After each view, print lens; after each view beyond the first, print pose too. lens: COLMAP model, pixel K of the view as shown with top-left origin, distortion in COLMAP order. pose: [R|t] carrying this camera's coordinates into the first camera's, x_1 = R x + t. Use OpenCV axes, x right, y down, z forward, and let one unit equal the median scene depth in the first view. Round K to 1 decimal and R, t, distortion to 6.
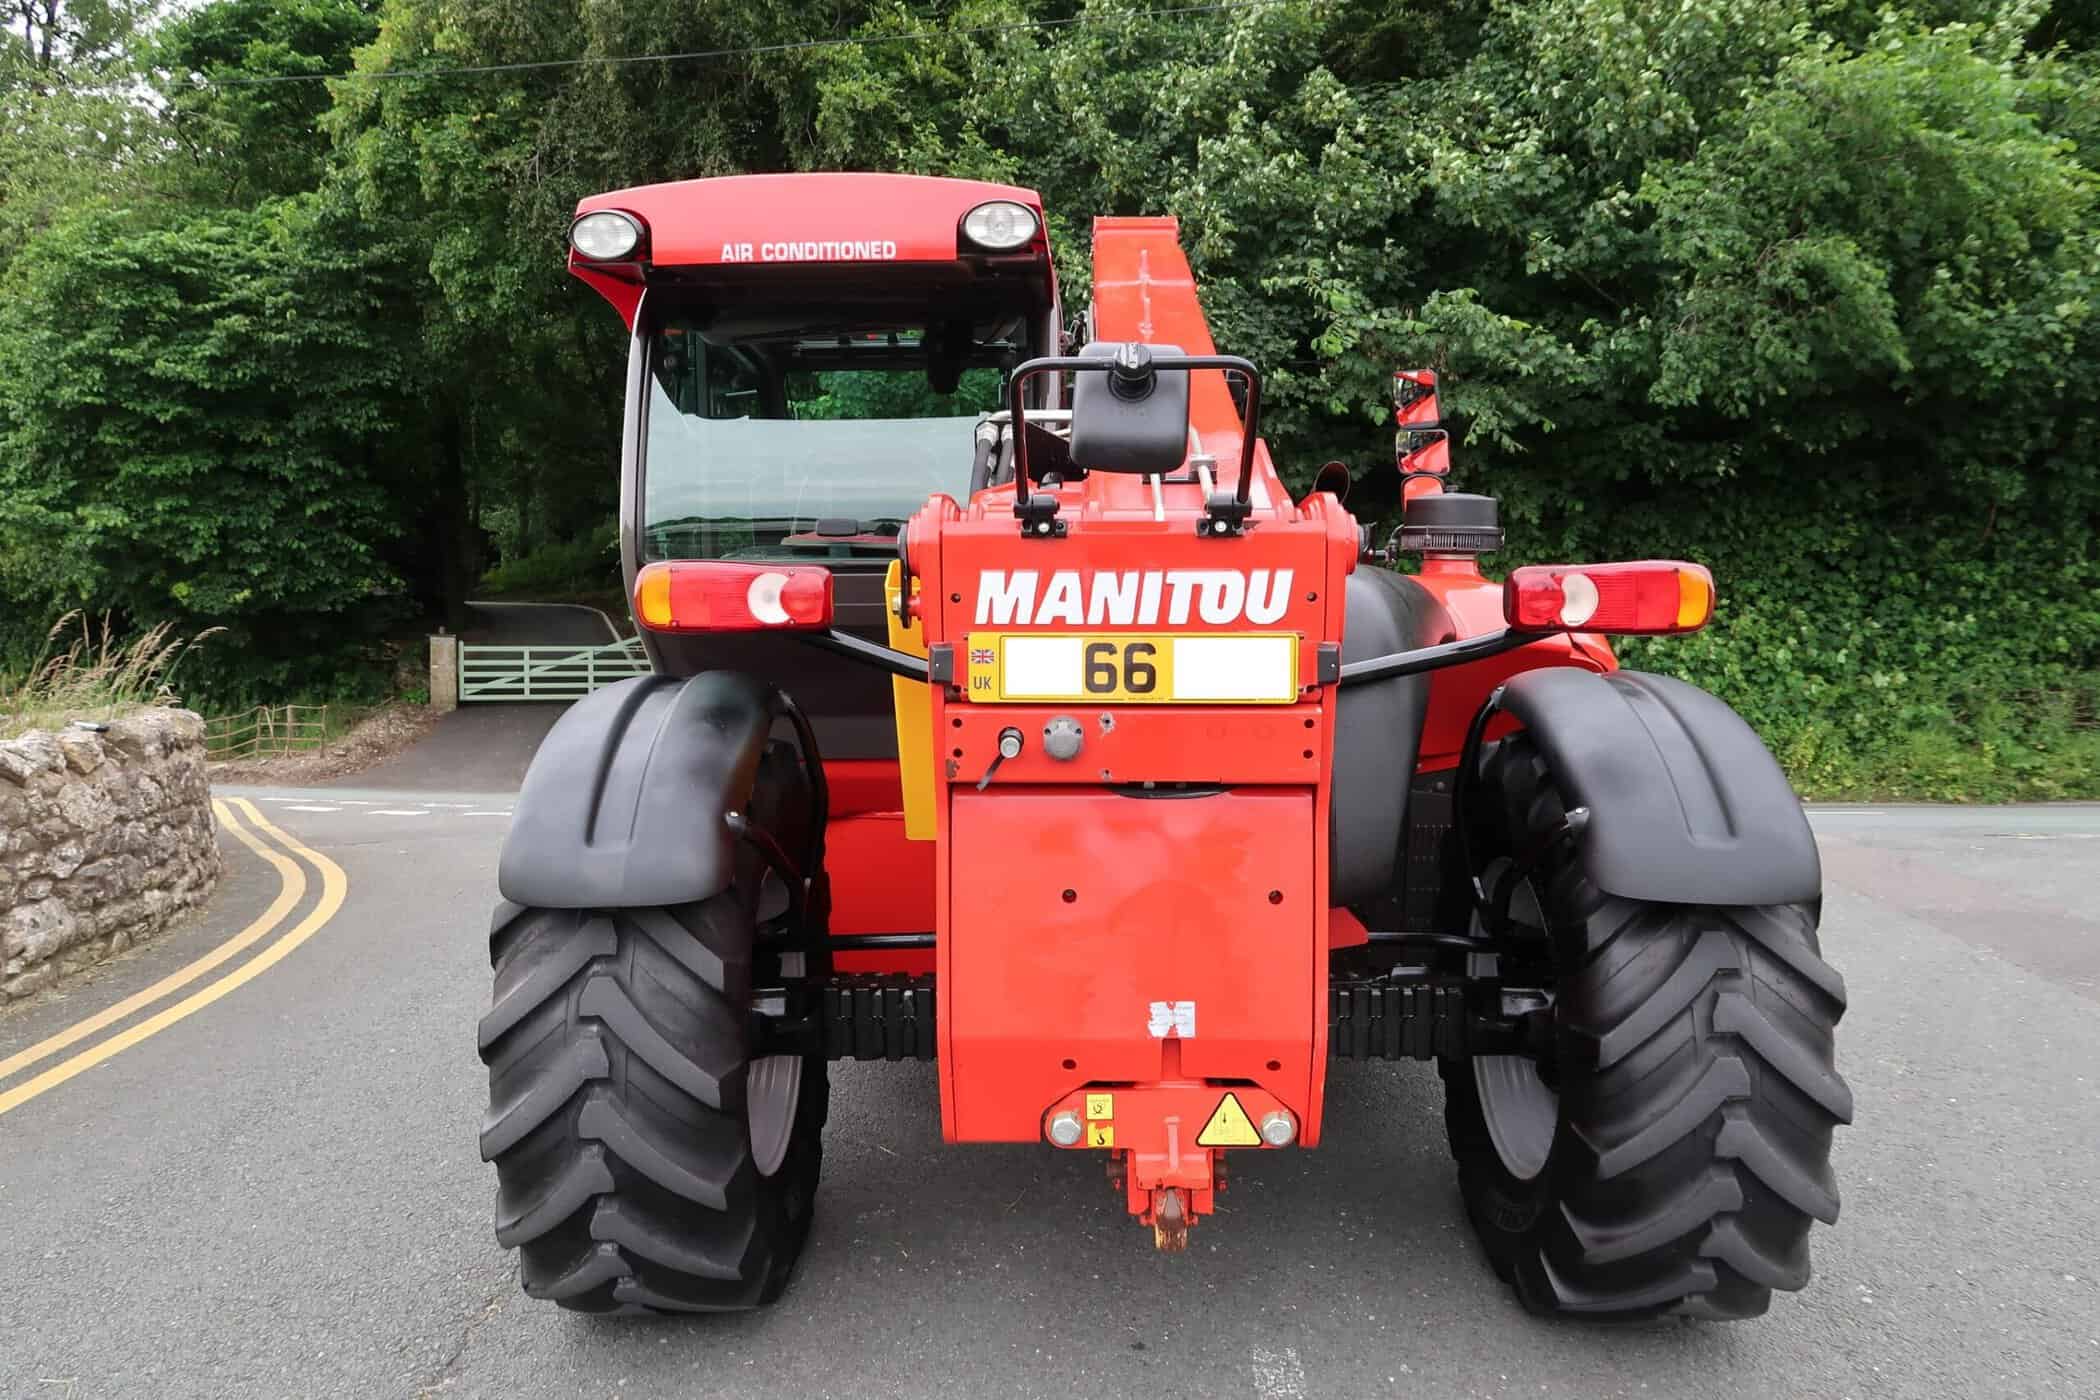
lens RADIAL K [[1445.2, 0, 1044.3], [0, 1445.2, 694.6], [0, 0, 1]] dist [-0.019821, 0.004102]
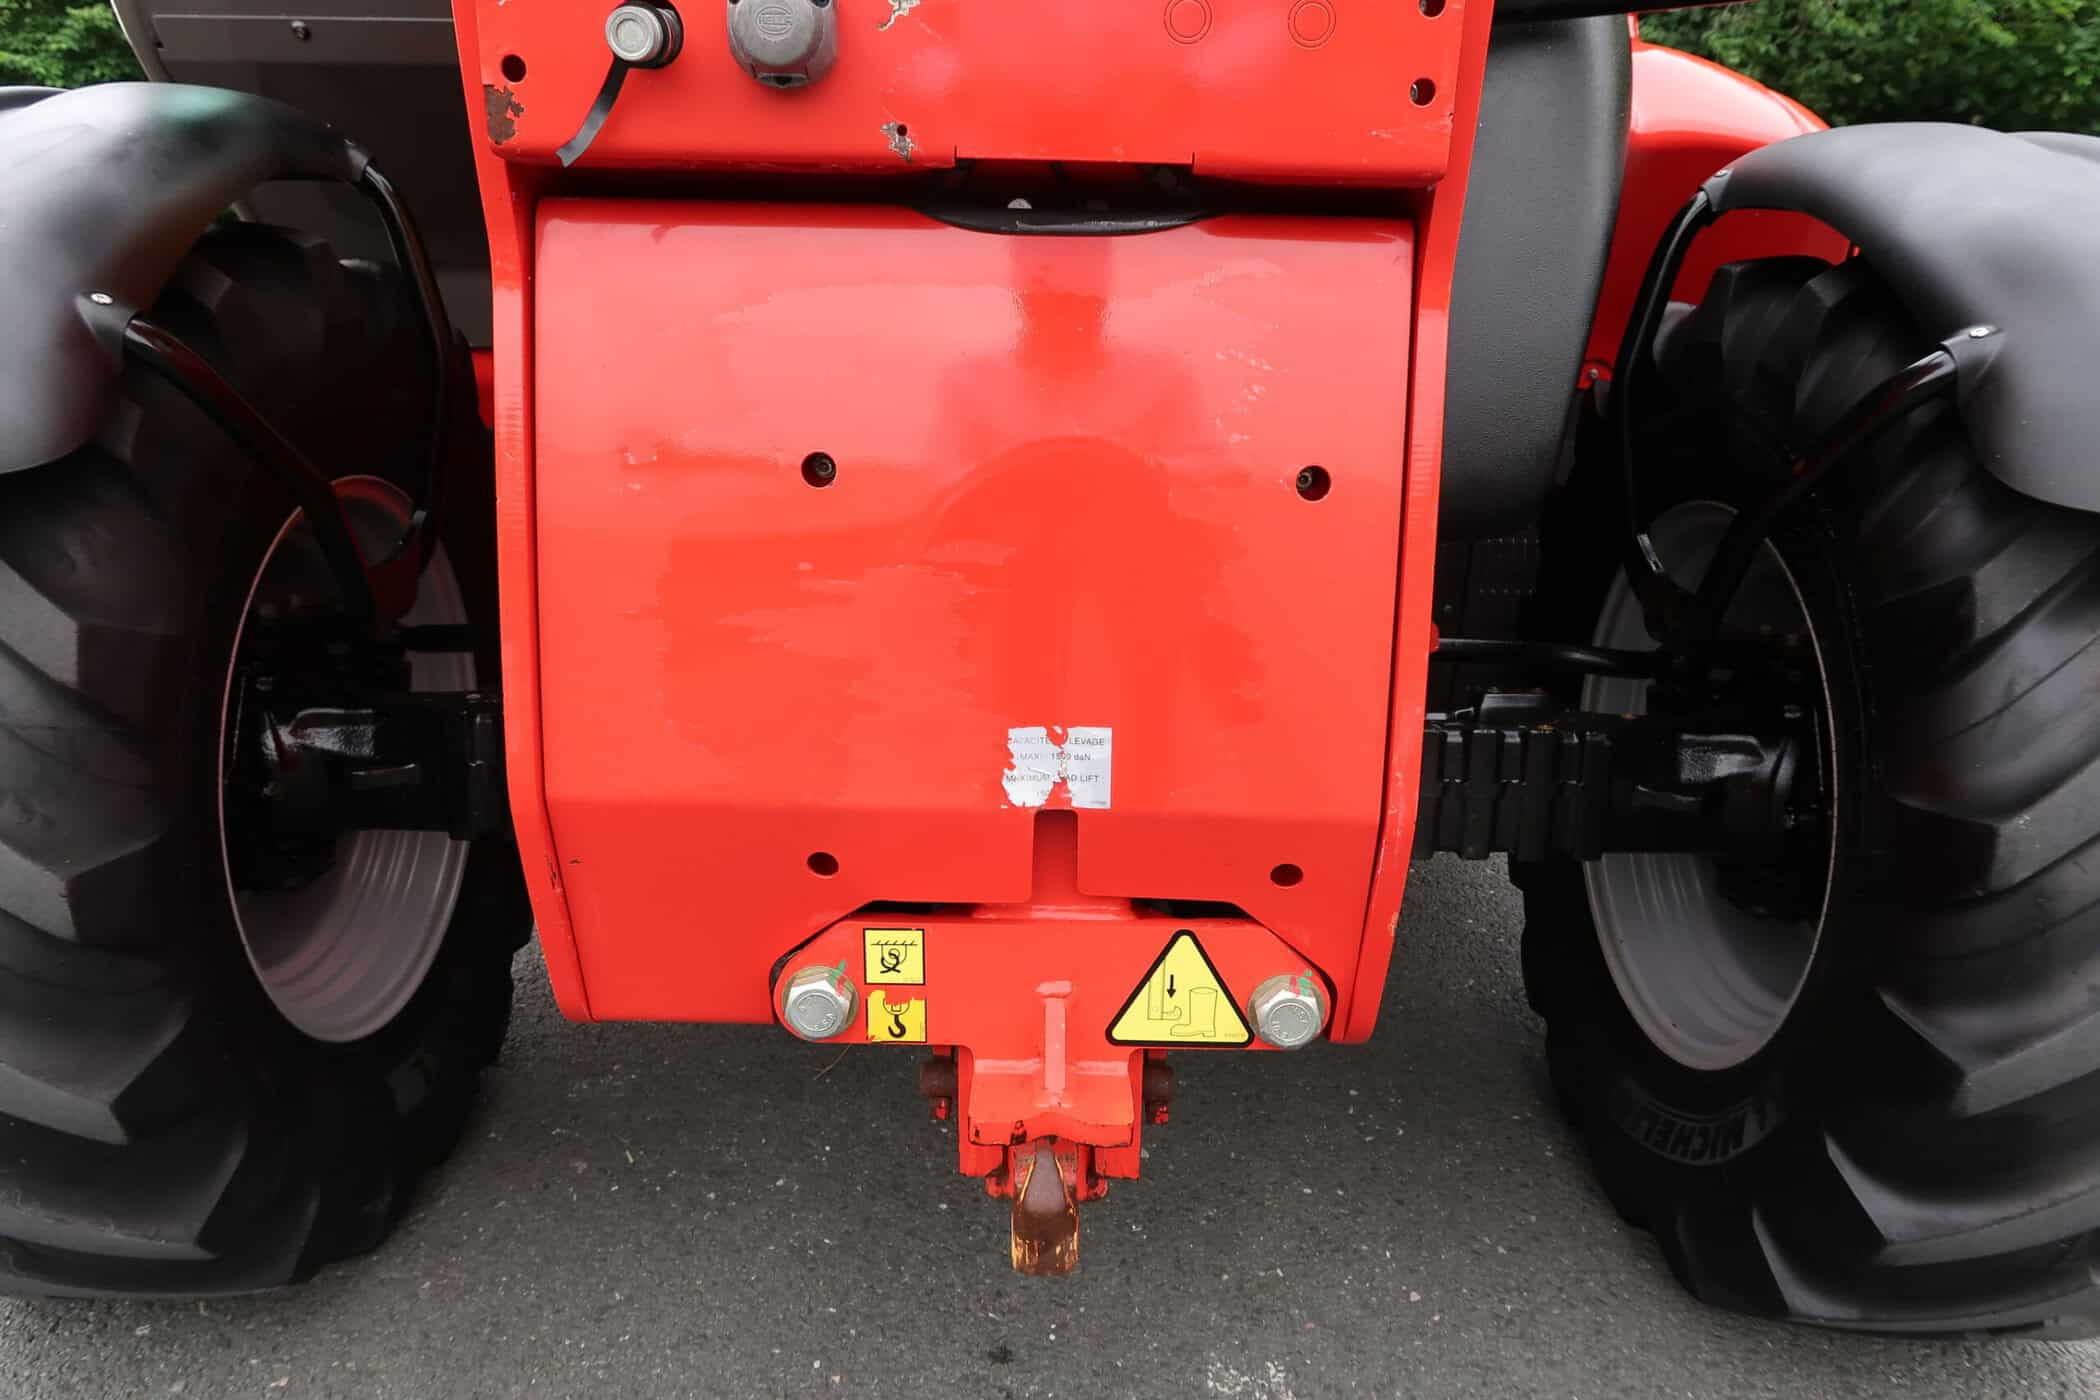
lens RADIAL K [[1445.2, 0, 1044.3], [0, 1445.2, 694.6], [0, 0, 1]] dist [-0.019821, 0.004102]
pose [[0.999309, 0.019694, 0.031533, 0.068693], [-0.024212, 0.988389, 0.150006, 0.136107], [-0.028213, -0.150665, 0.988182, 0.565067]]
